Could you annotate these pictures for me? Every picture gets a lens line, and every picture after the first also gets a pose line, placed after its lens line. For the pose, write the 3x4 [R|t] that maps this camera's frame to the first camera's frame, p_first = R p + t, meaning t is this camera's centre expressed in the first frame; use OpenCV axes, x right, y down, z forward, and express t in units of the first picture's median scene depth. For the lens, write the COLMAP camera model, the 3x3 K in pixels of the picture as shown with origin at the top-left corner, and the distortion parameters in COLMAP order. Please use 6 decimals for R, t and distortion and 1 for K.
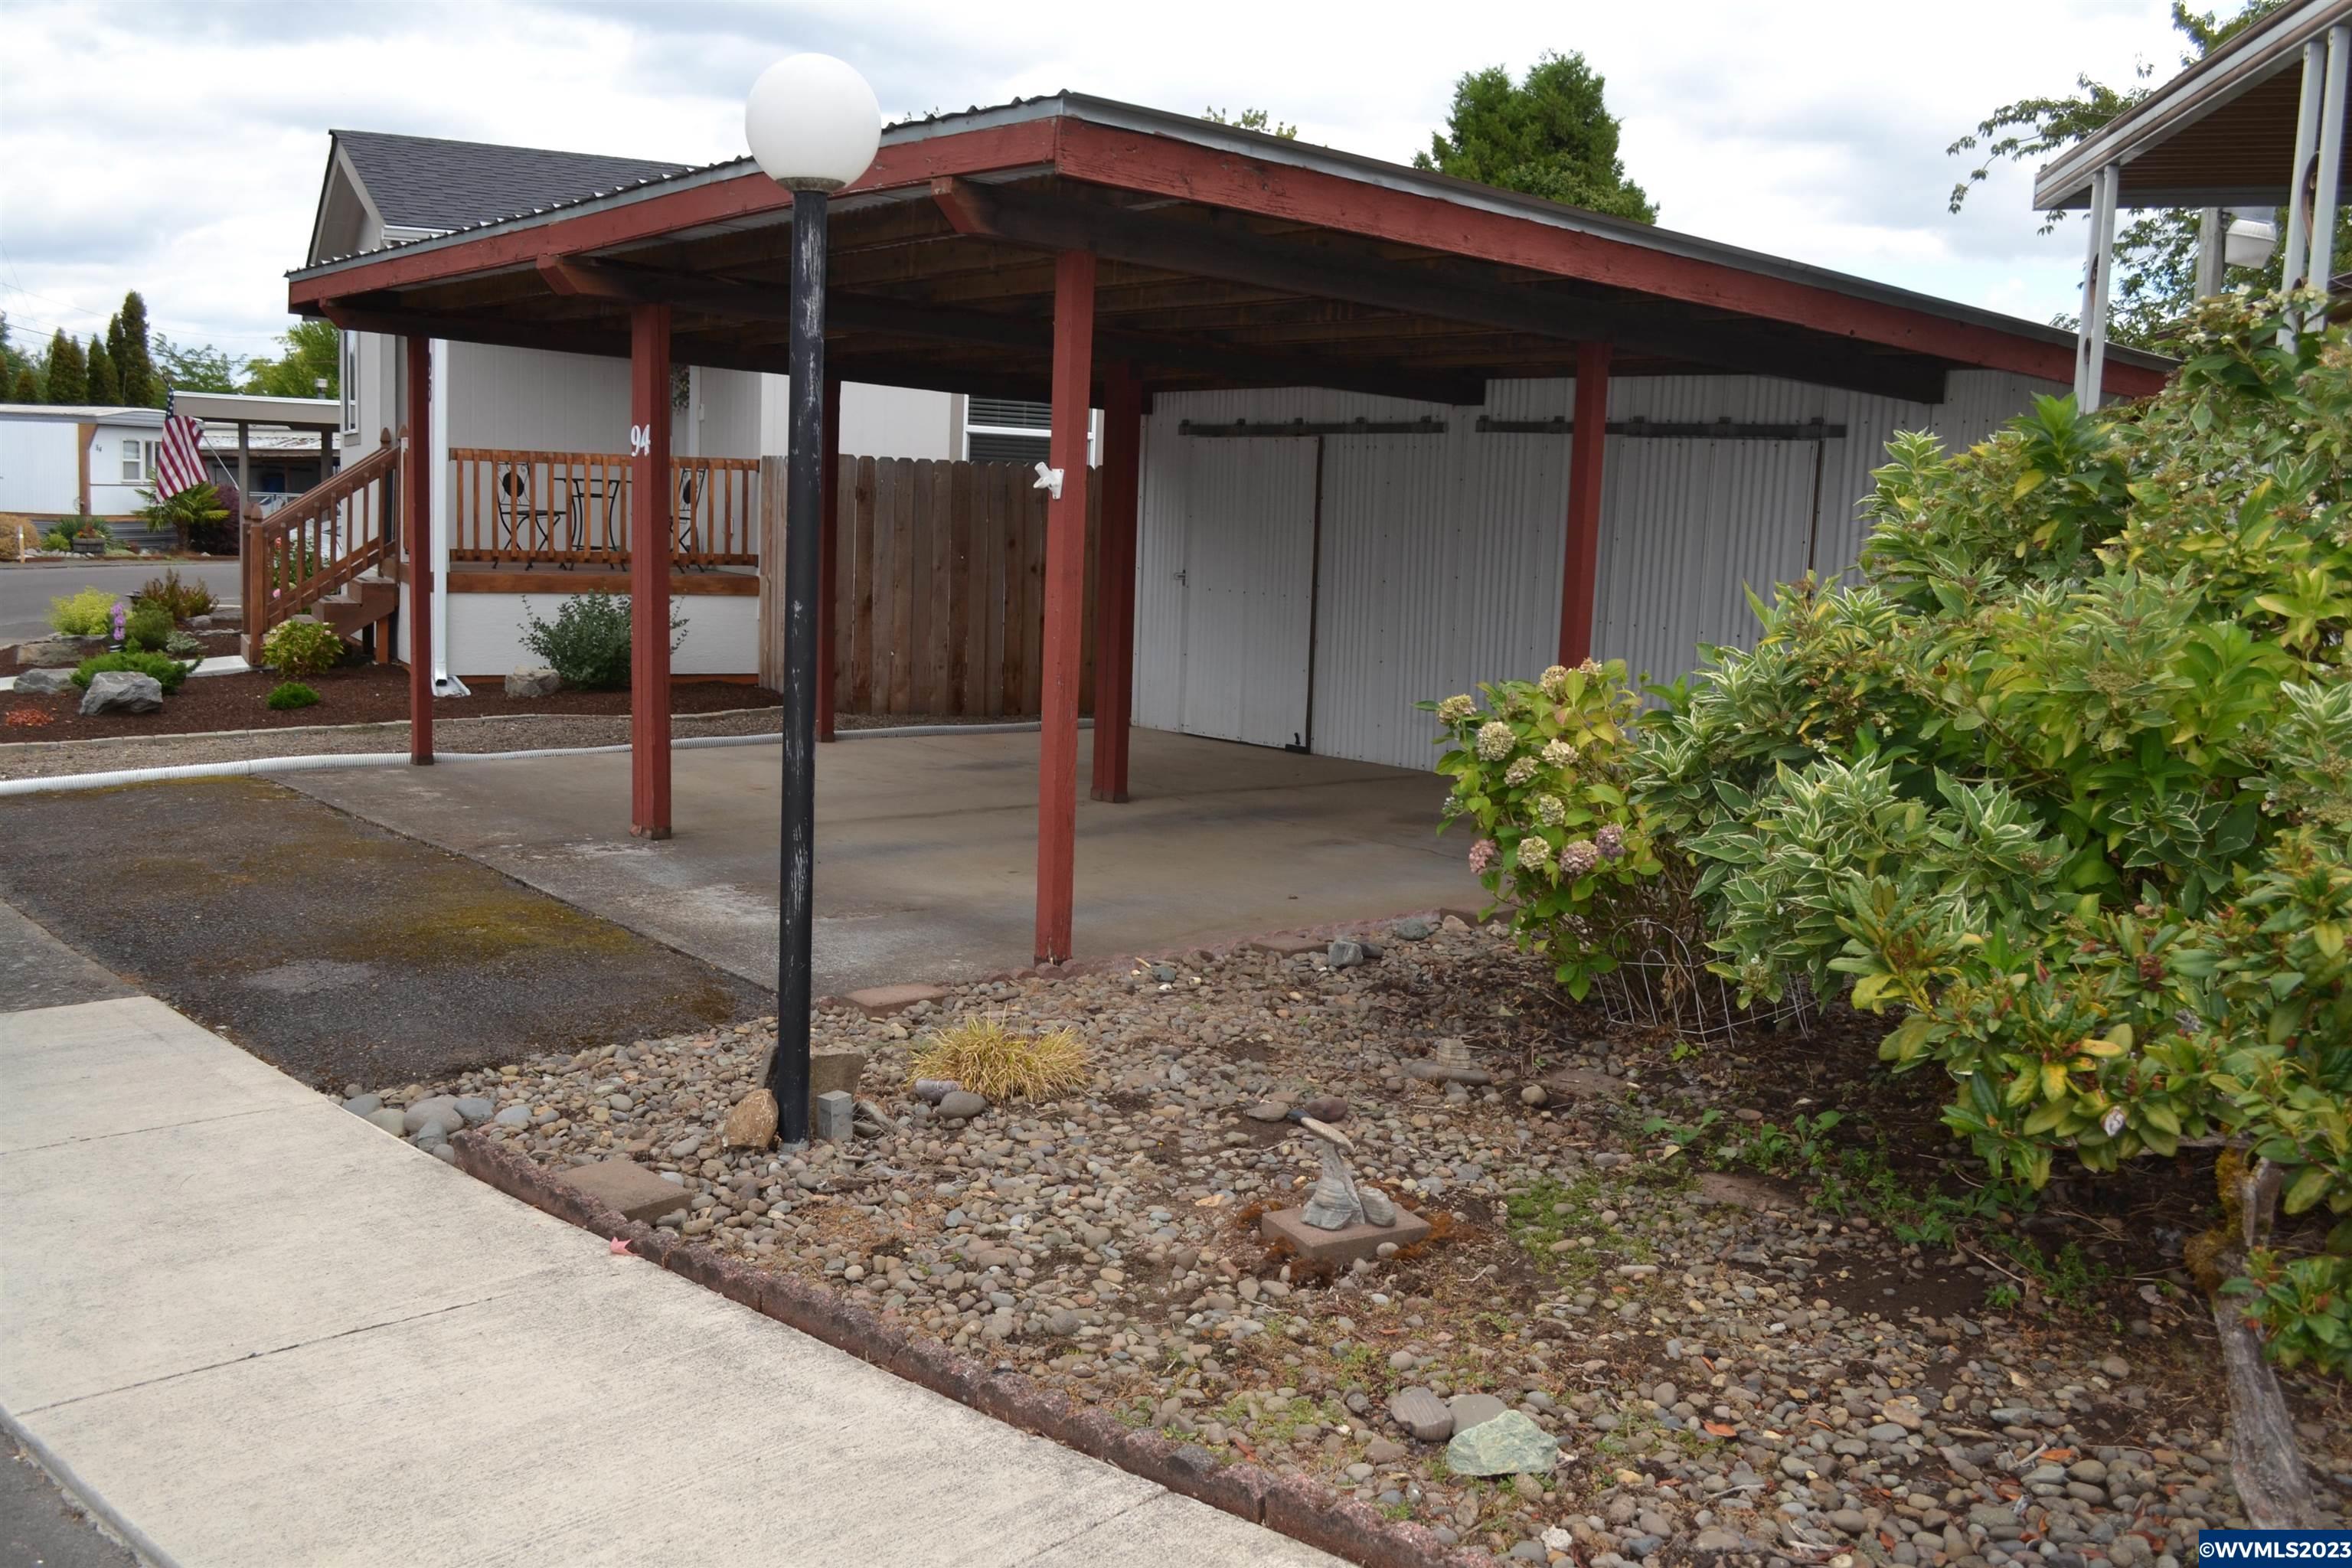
lens RADIAL K [[2087.2, 0, 1175.9], [0, 2087.2, 814.7], [0, 0, 1]] dist [-0.057389, -0.003366]
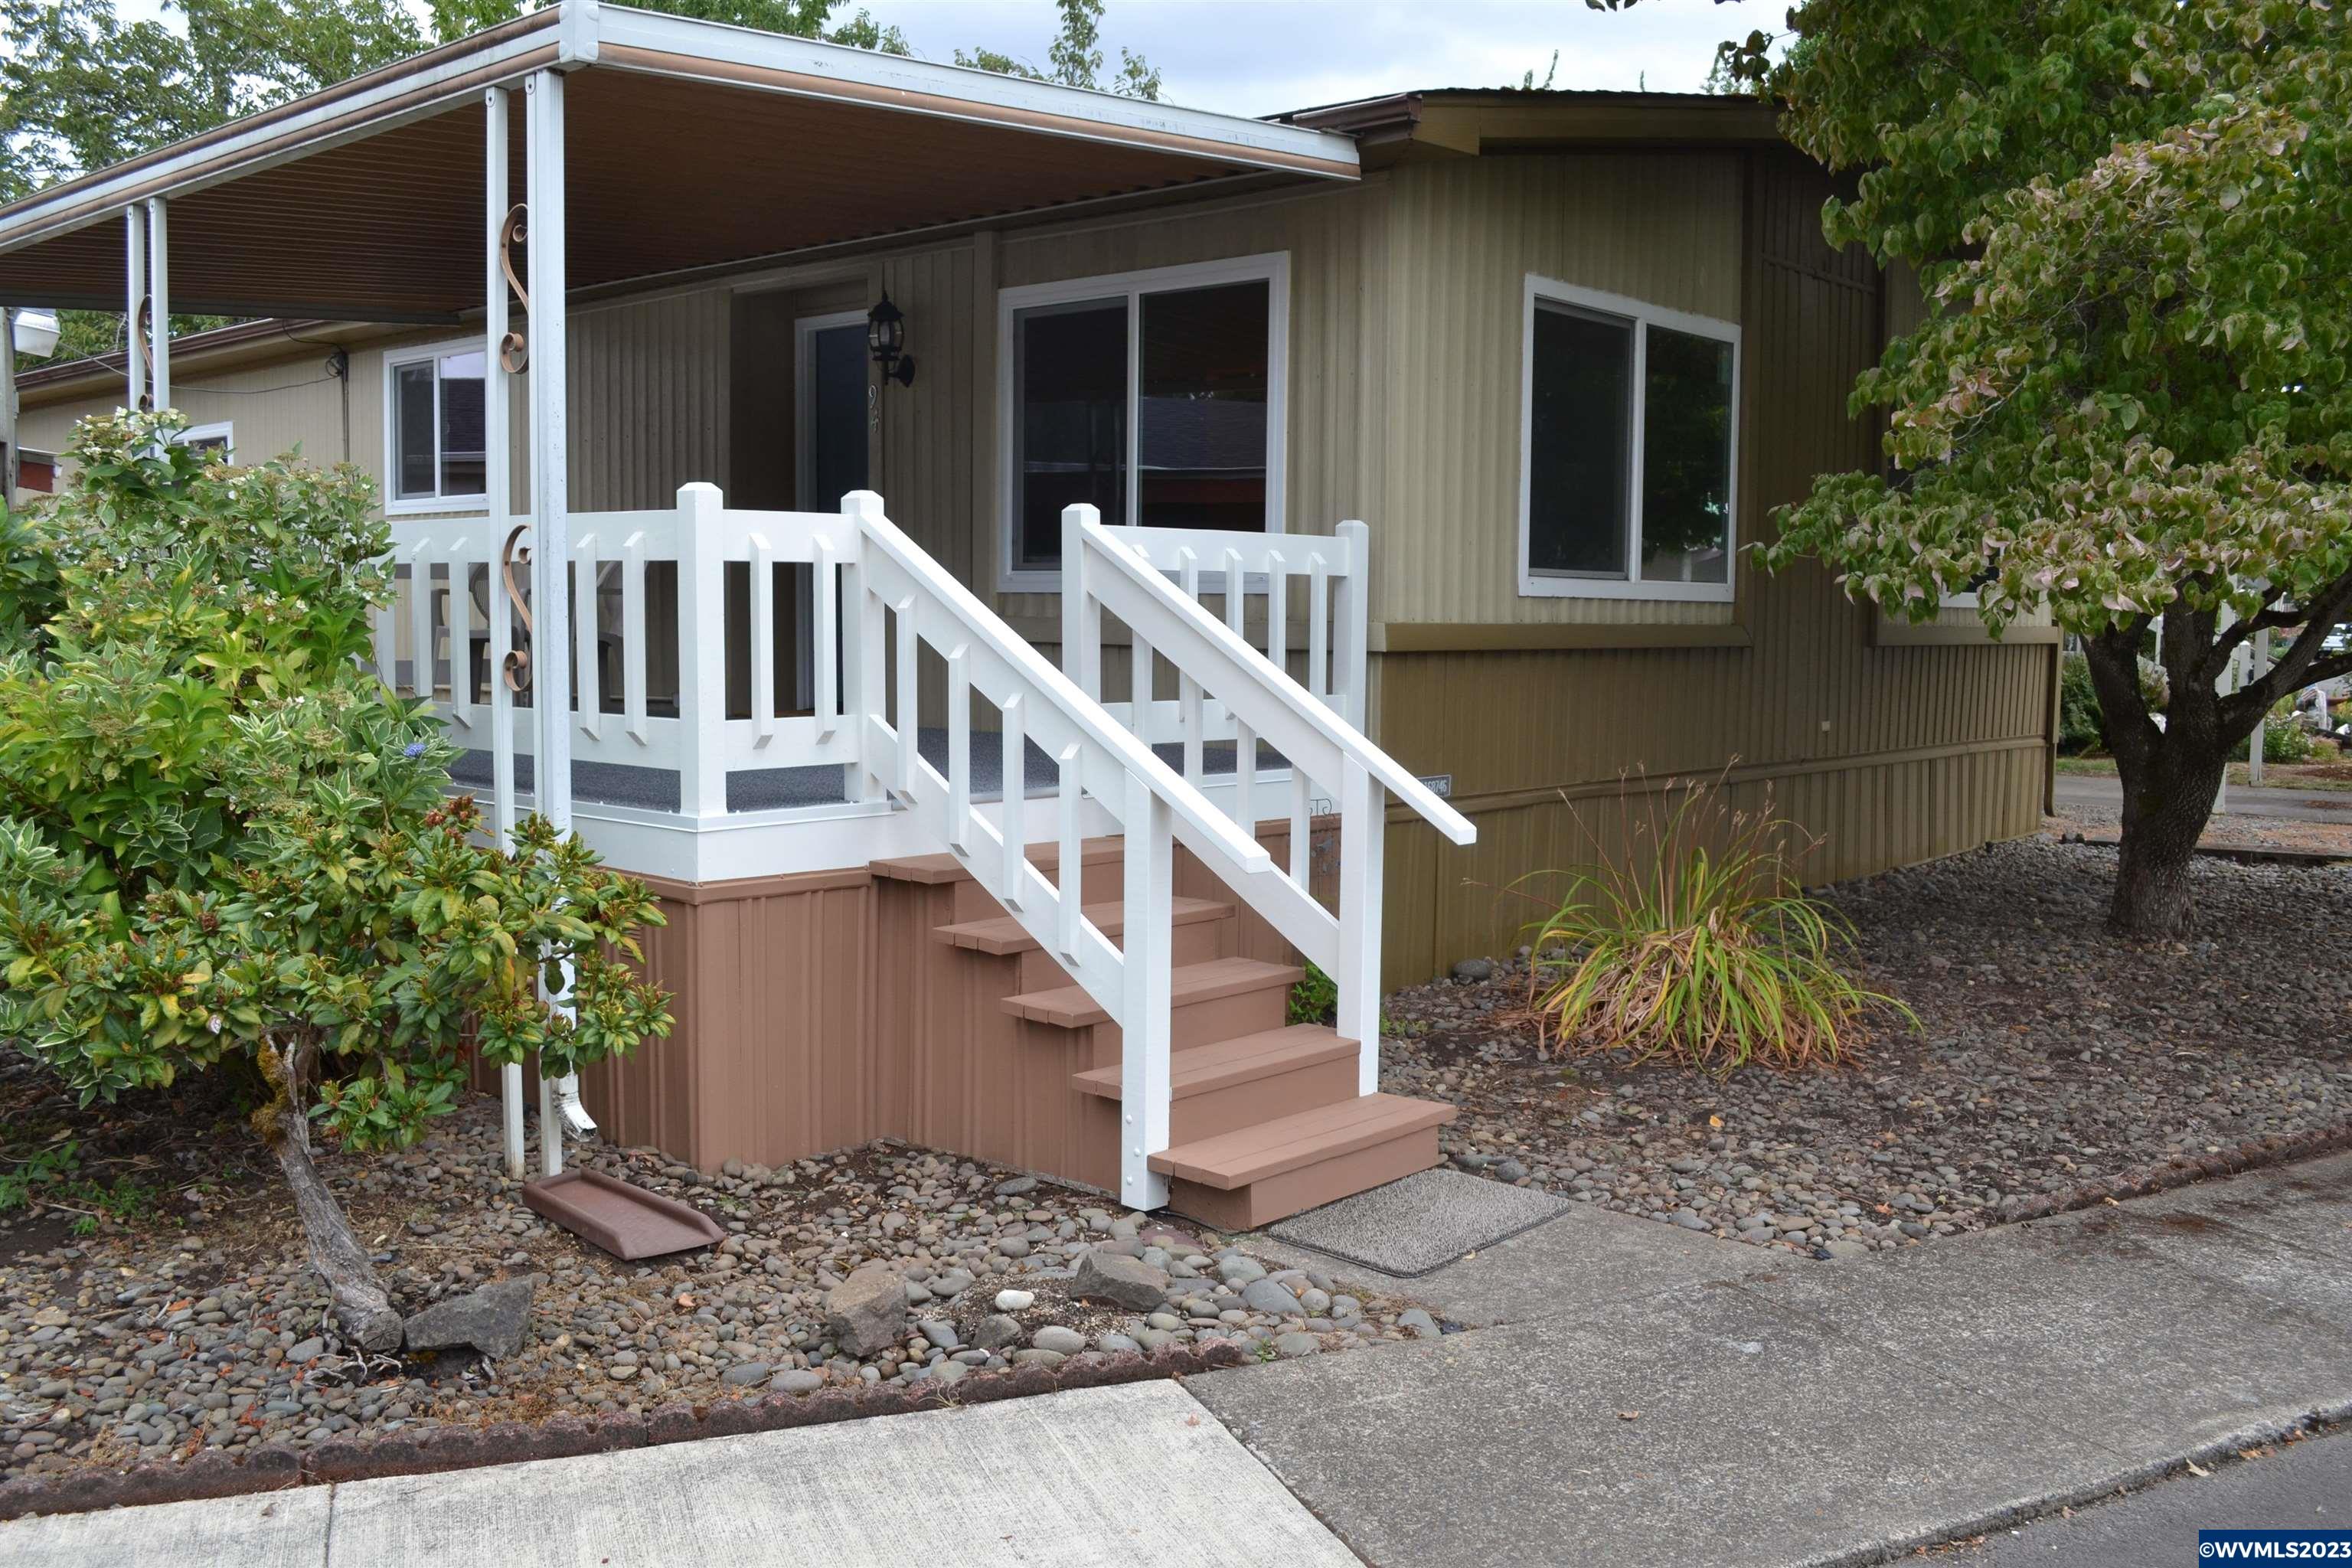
lens RADIAL K [[2087.2, 0, 1175.9], [0, 2087.2, 814.7], [0, 0, 1]] dist [-0.057389, -0.003366]
pose [[0.532709, -0.119097, 0.837877, -0.291243], [0.136387, 0.989189, 0.053892, 0.012937], [-0.835237, 0.085567, 0.543193, -0.277989]]
